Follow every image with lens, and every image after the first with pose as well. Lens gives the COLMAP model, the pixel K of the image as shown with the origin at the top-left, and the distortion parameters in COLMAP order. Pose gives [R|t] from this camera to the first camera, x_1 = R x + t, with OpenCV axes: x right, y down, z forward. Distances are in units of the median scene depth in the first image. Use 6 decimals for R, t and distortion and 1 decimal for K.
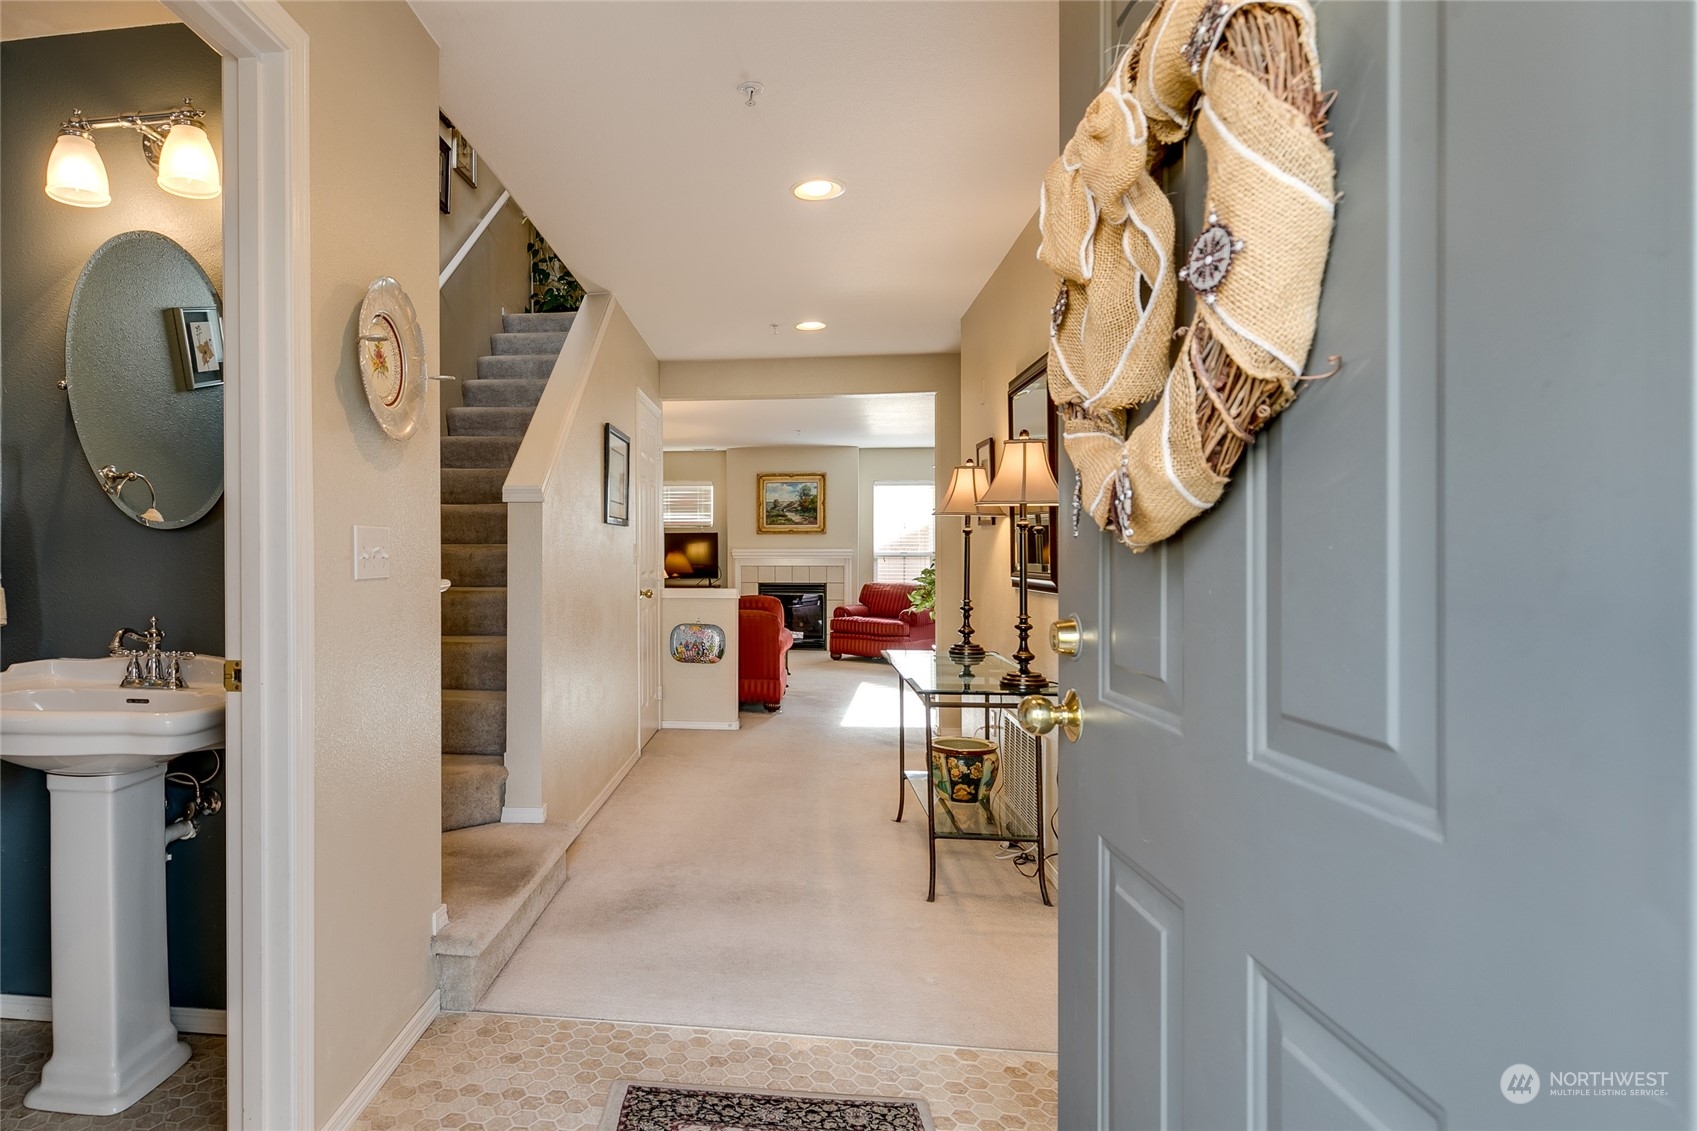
lens RADIAL K [[887.2, 0, 653.0], [0, 887.2, 558.8], [0, 0, 1]] dist [-0.000622, -0.000188]
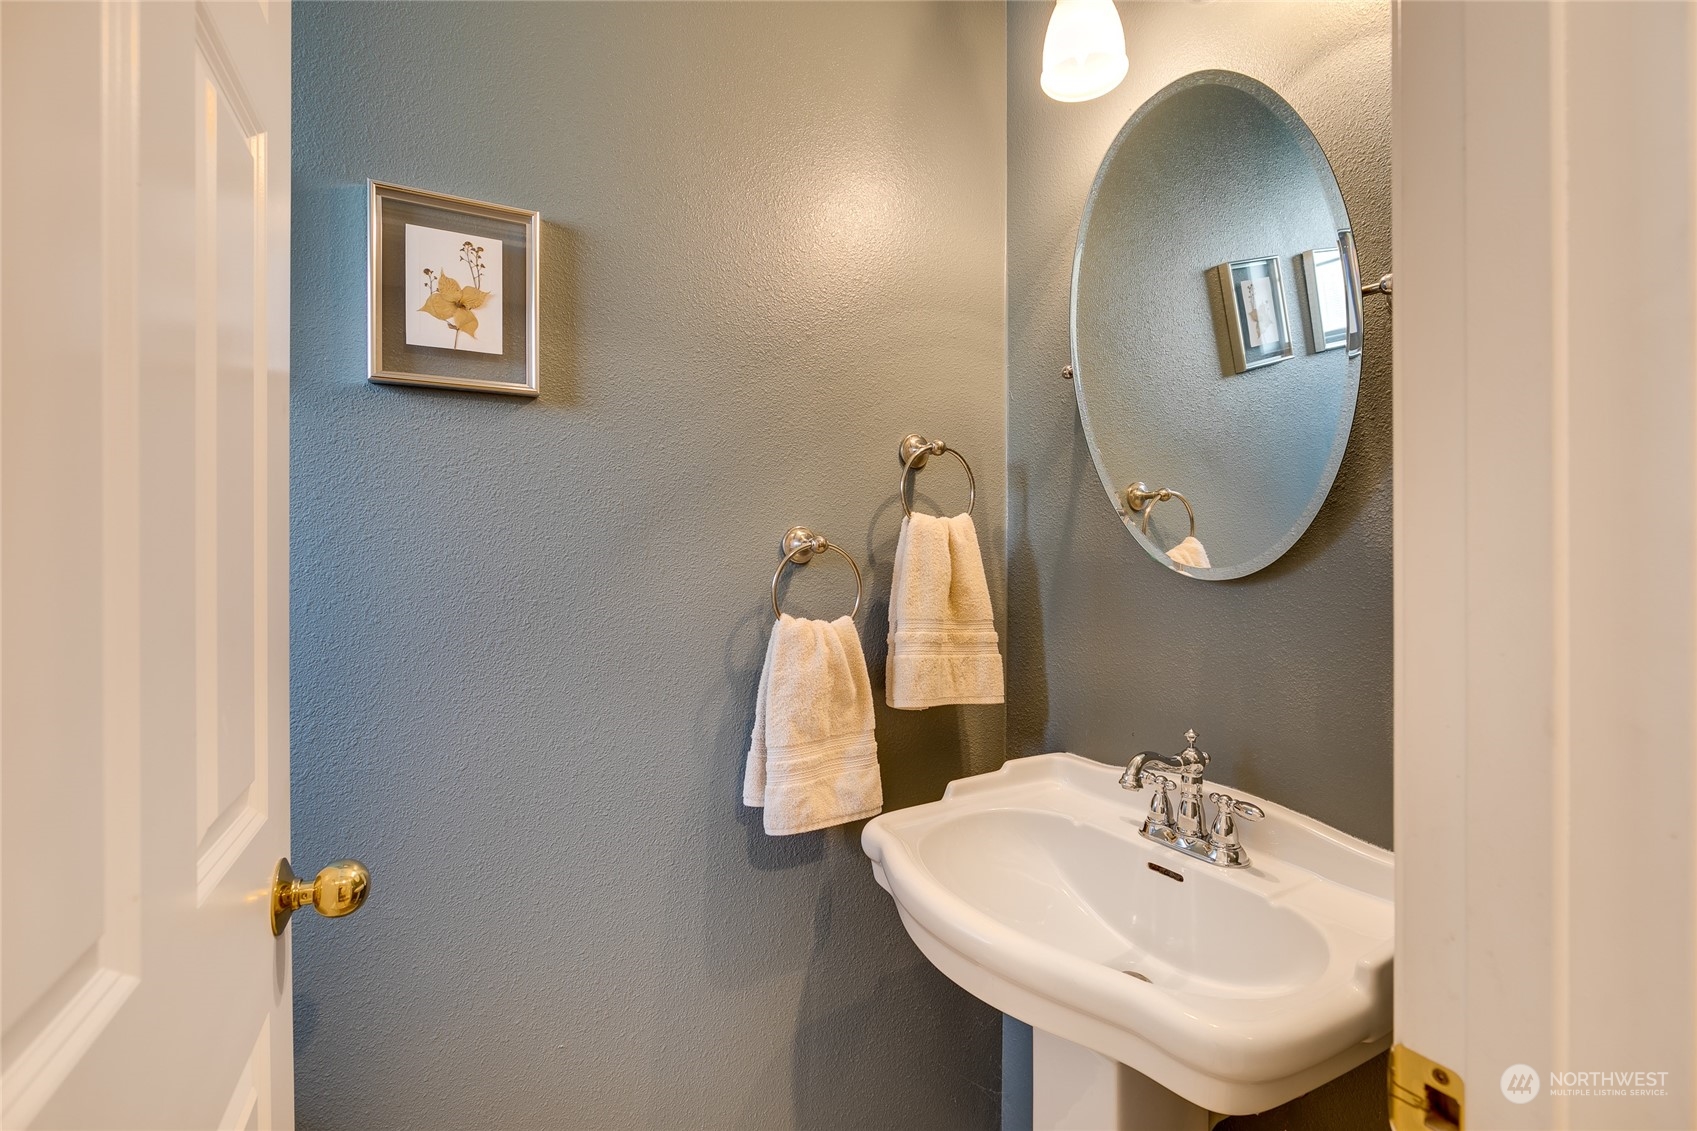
lens RADIAL K [[759.1, 0, 843.1], [0, 759.1, 556.3], [0, 0, 1]] dist [0.001974, 0.000260]
pose [[0.584289, 0.000272, -0.811545, -0.271030], [-0.002550, 0.999996, -0.001502, -0.046675], [0.811541, 0.002947, 0.584287, 0.486059]]
